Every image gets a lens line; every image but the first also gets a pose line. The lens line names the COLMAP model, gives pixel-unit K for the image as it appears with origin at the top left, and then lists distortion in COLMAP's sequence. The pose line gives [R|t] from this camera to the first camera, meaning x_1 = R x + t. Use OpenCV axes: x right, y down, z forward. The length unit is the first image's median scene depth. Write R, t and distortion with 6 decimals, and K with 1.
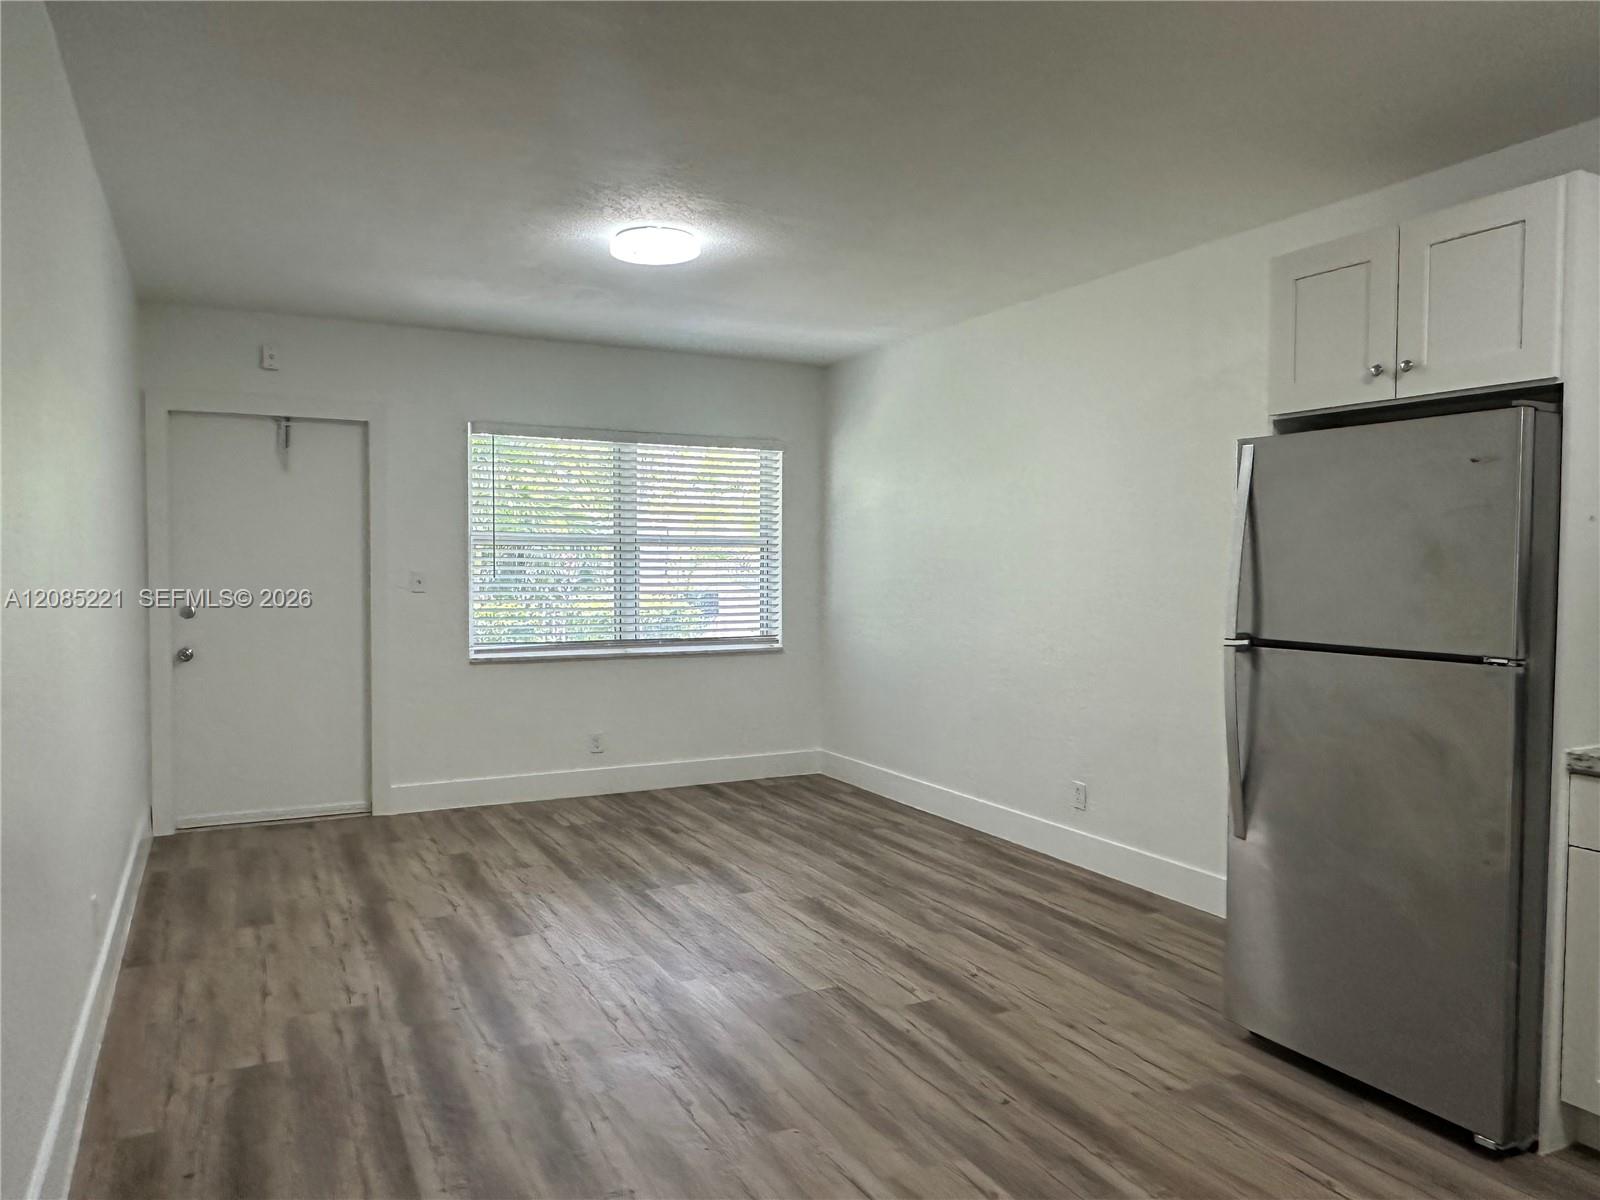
lens RADIAL K [[1091.8, 0, 801.5], [0, 1091.8, 601.5], [0, 0, 1]] dist [-0.002843, 0.002730]
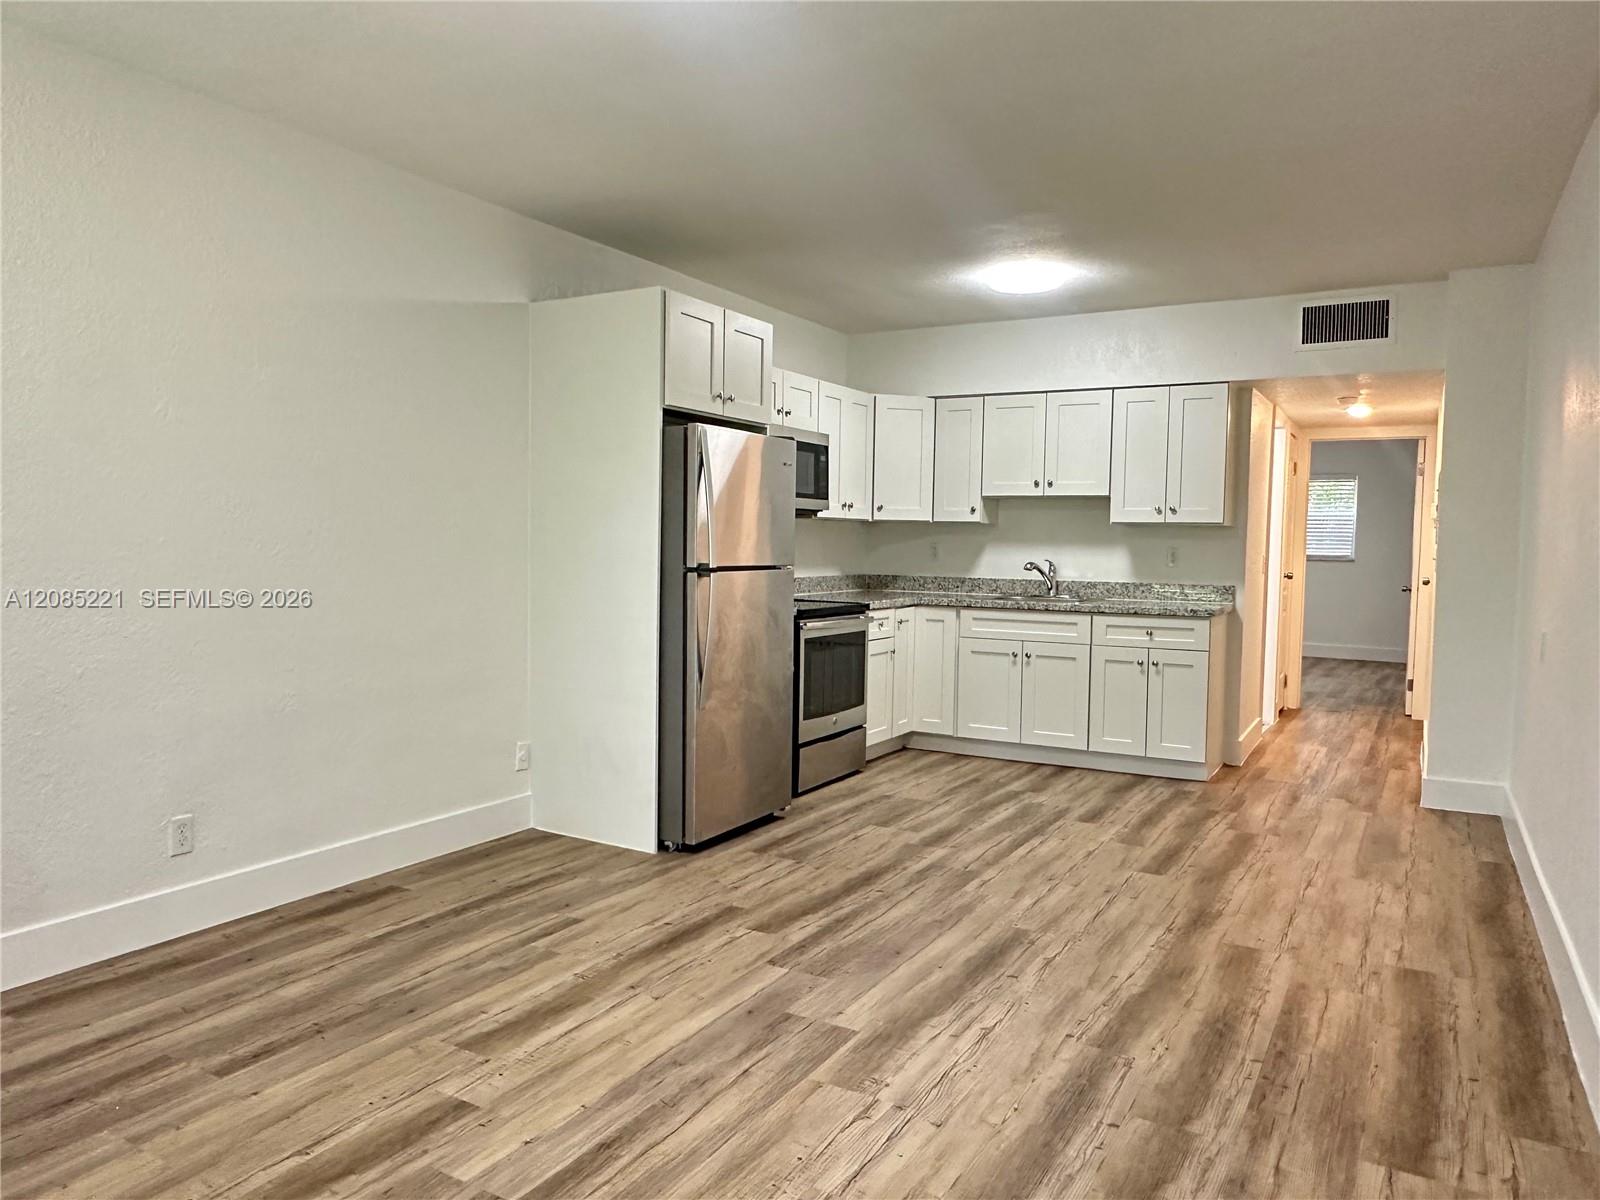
lens RADIAL K [[1091.8, 0, 792.4], [0, 1091.8, 607.1], [0, 0, 1]] dist [-0.002843, 0.002730]
pose [[-0.532974, -0.064994, 0.843632, -0.628961], [0.012146, 0.996355, 0.084433, -0.024197], [-0.846045, 0.055247, -0.530242, 1.230637]]
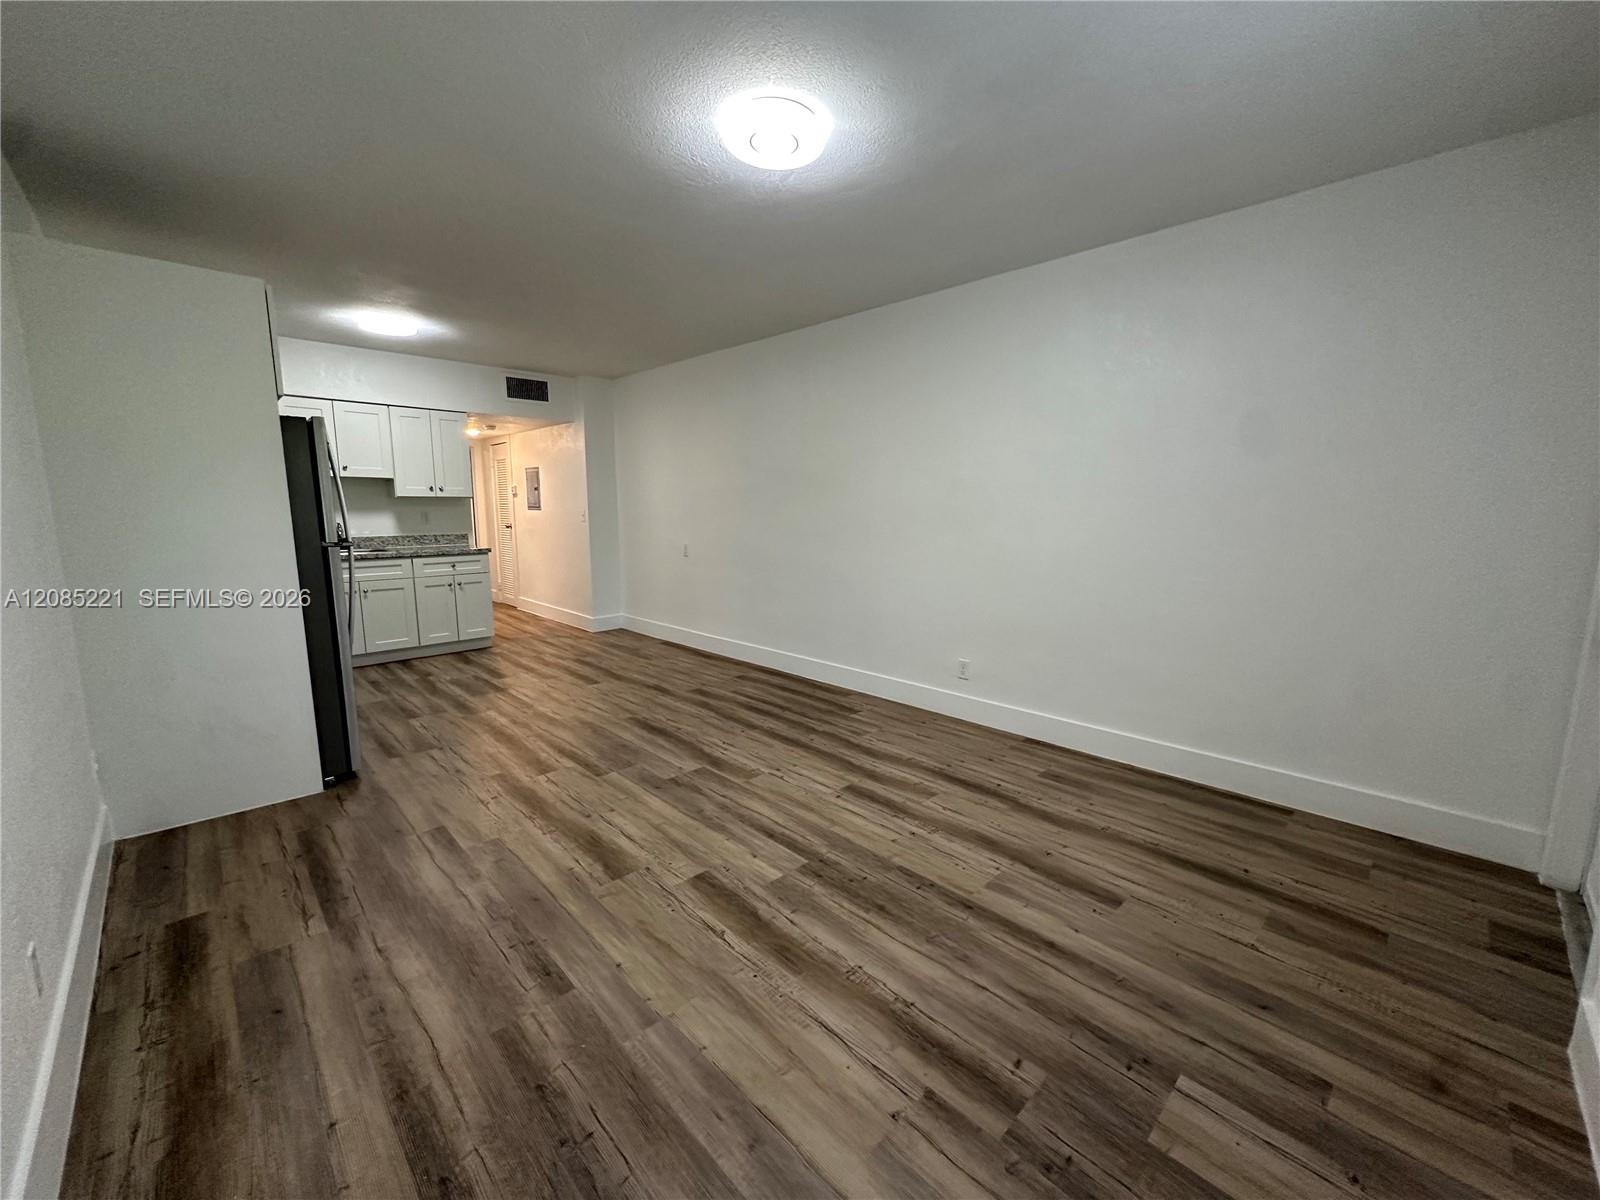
lens RADIAL K [[638.0, 0, 803.7], [0, 638.0, 602.1], [0, 0, 1]] dist [-0.002525, 0.000940]
pose [[-0.957936, 0.034917, -0.284850, 0.003107], [-0.018184, 0.983191, 0.181673, -0.048791], [0.286405, 0.179210, -0.941199, 1.591448]]
